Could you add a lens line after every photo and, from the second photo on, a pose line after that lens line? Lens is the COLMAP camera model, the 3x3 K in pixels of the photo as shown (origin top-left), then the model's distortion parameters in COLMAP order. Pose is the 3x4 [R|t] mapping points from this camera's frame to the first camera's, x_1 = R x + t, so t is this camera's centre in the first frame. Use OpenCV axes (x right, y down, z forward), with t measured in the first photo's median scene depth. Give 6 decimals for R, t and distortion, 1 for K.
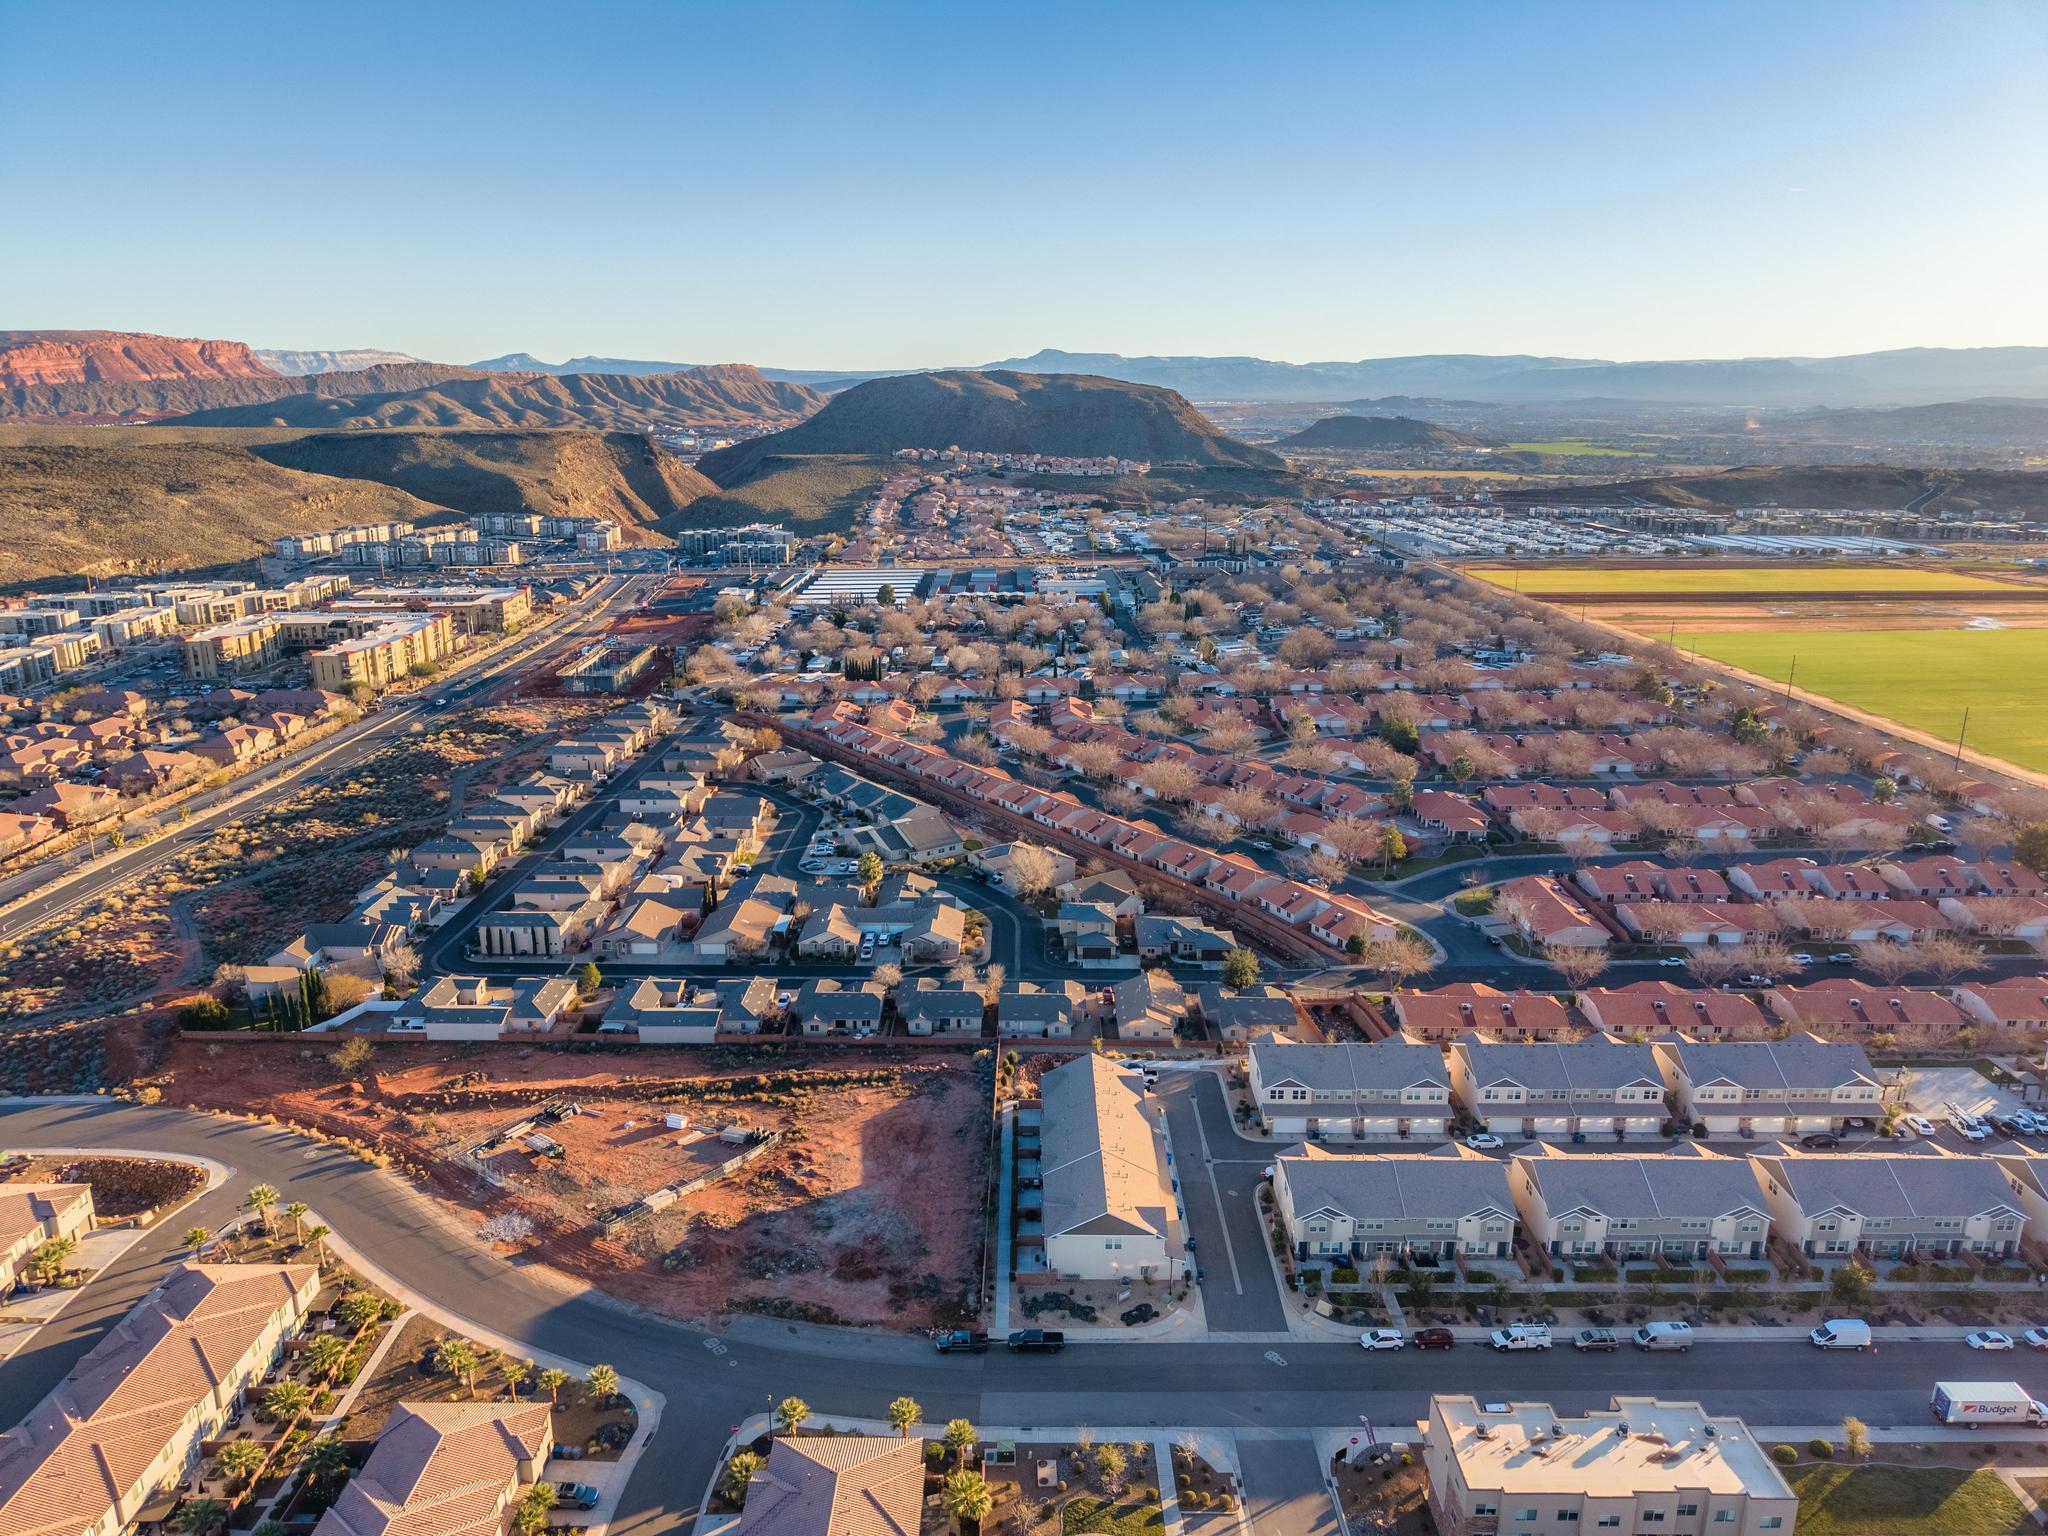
lens RADIAL K [[1371.9, 0, 1007.0], [0, 1371.9, 750.0], [0, 0, 1]] dist [0.021417, -0.021234]
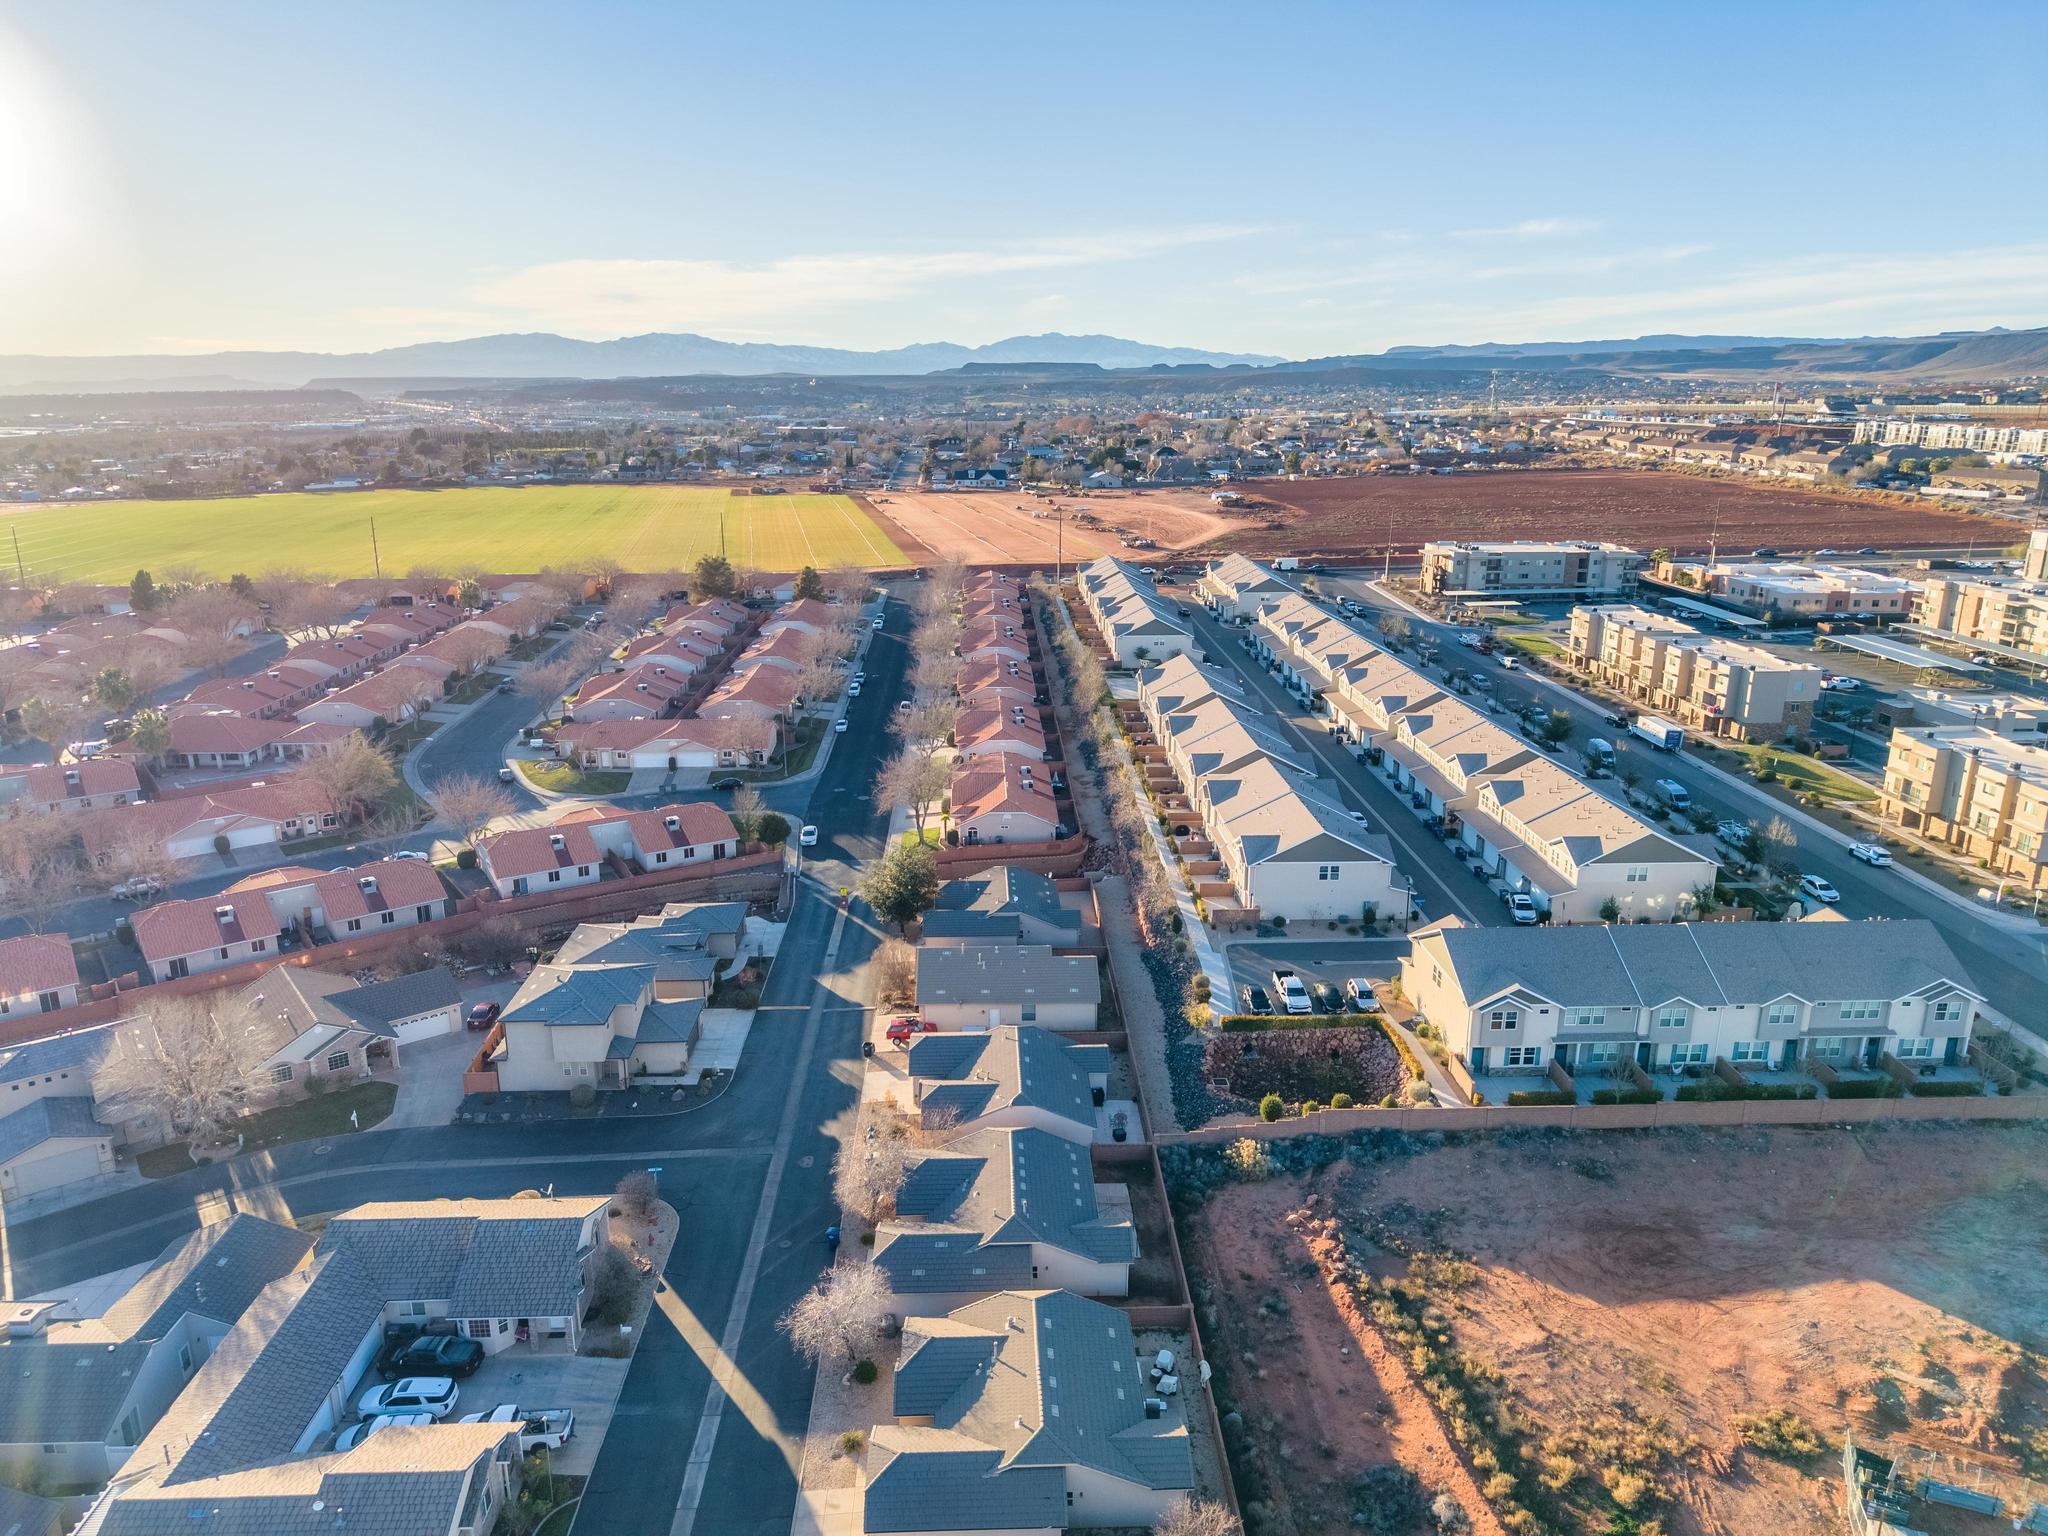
lens RADIAL K [[1371.9, 0, 1020.2], [0, 1371.9, 769.6], [0, 0, 1]] dist [0.021417, -0.021234]
pose [[-0.053636, -0.268845, 0.961689, -0.308427], [0.254400, 0.927617, 0.273508, -0.021423], [-0.965611, 0.259324, 0.018641, 0.796474]]
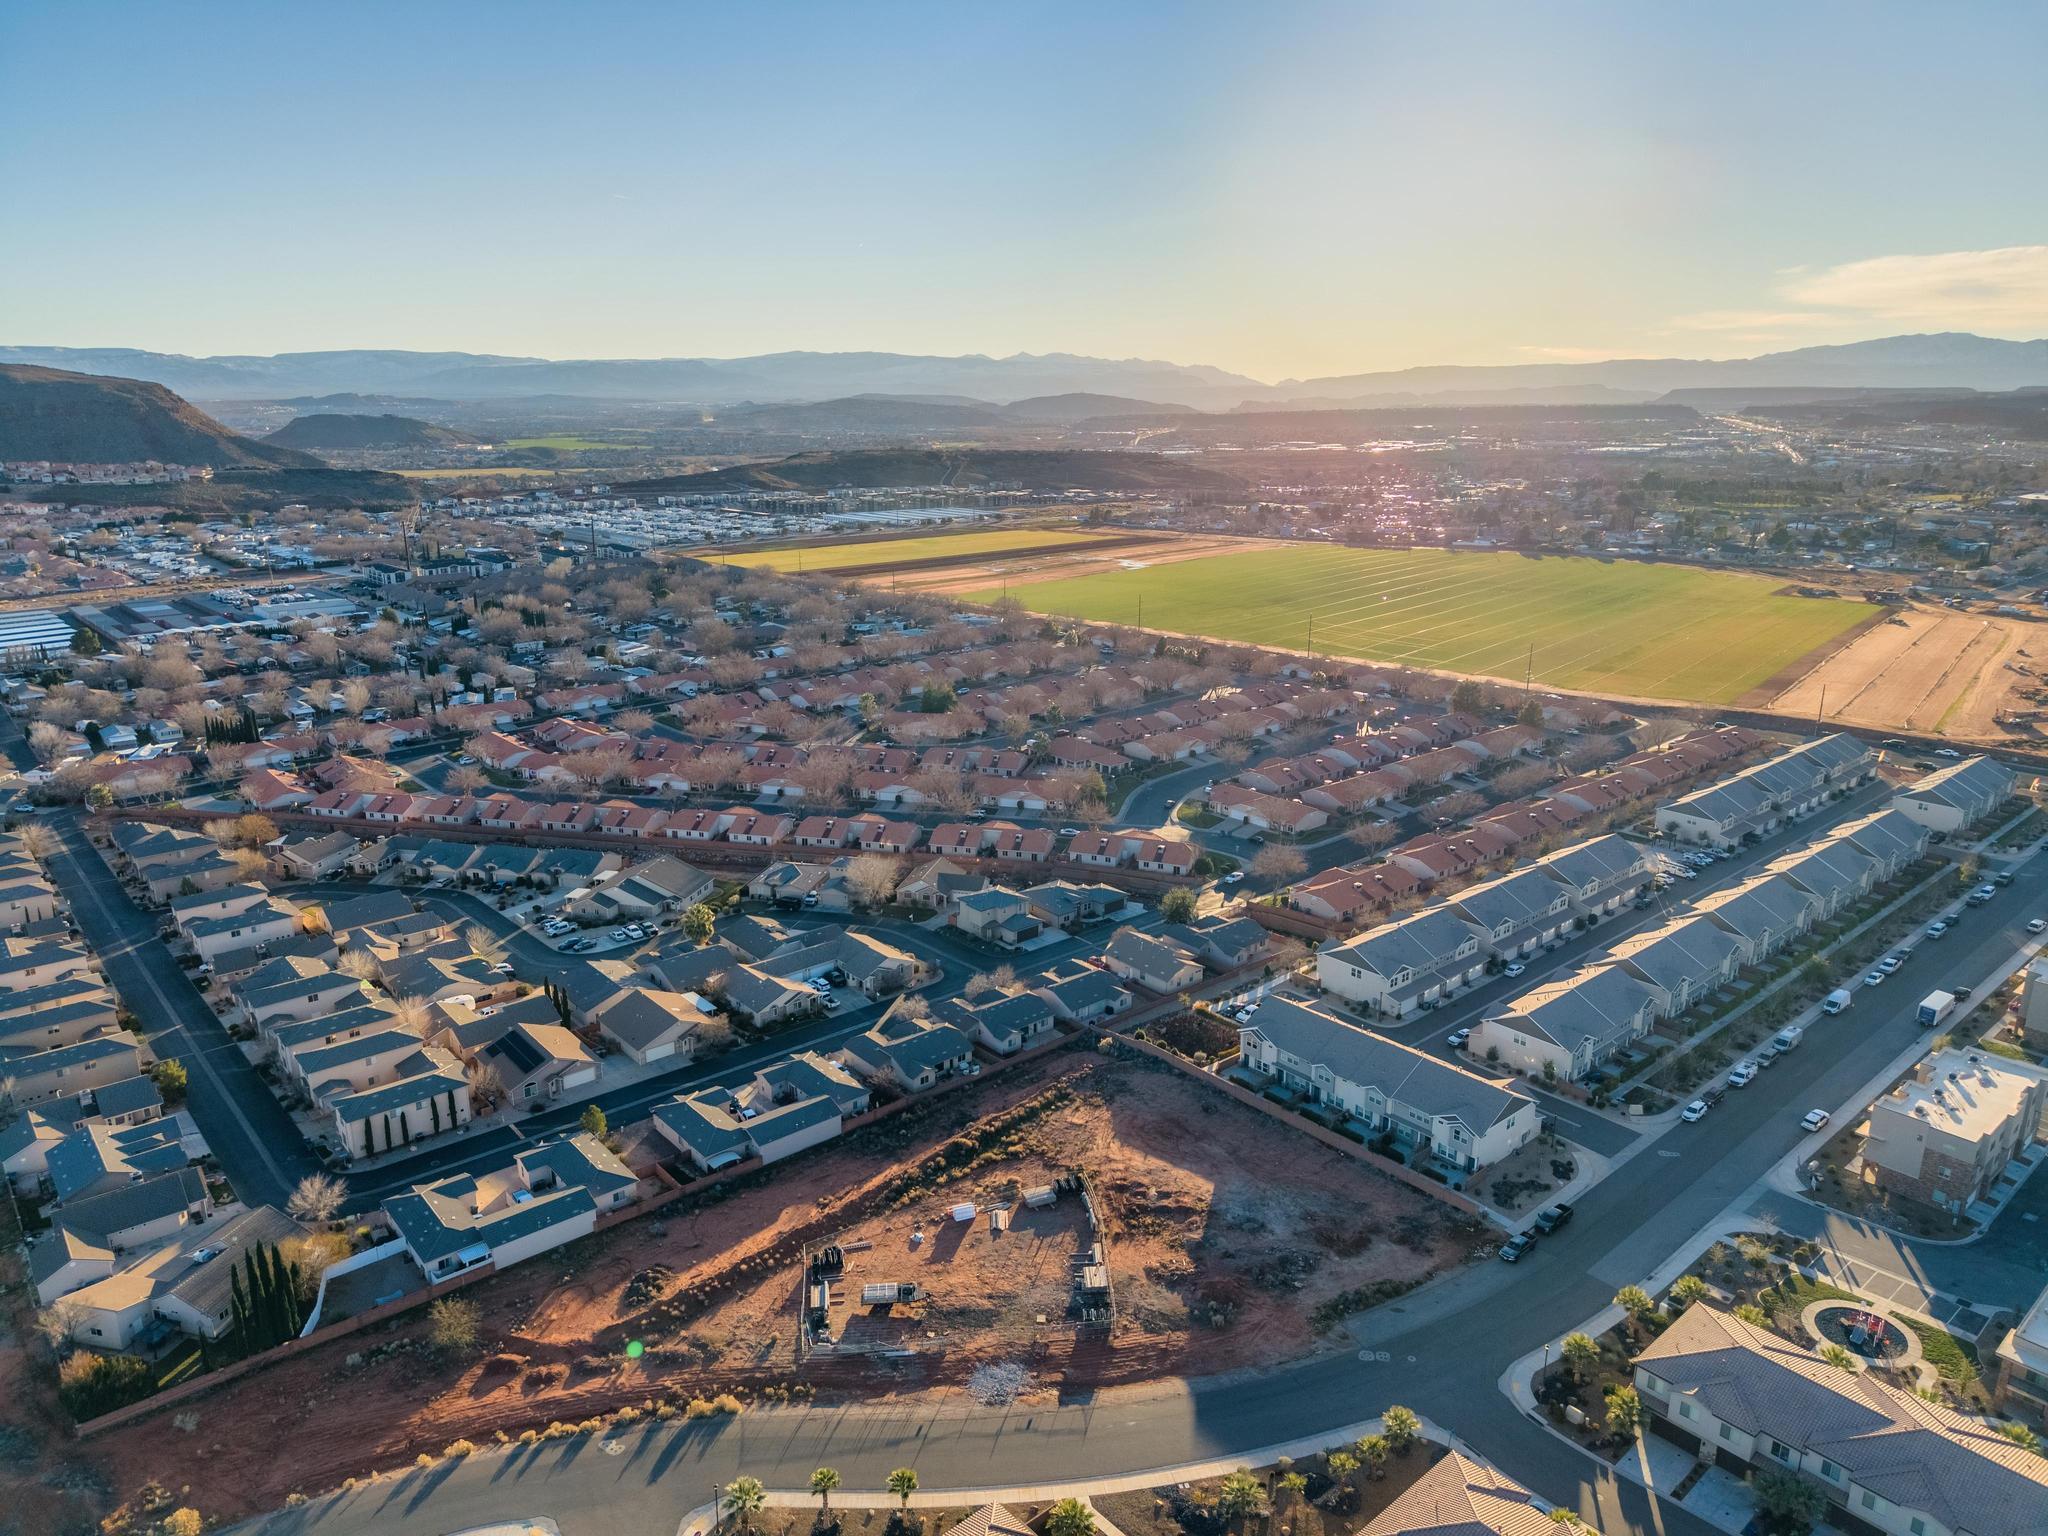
lens RADIAL K [[1371.9, 0, 1012.2], [0, 1371.9, 760.3], [0, 0, 1]] dist [0.021417, -0.021234]
pose [[0.752183, -0.171560, 0.636229, -0.502559], [0.166158, 0.983695, 0.068815, -0.040659], [-0.637662, 0.053953, 0.768425, 0.221810]]
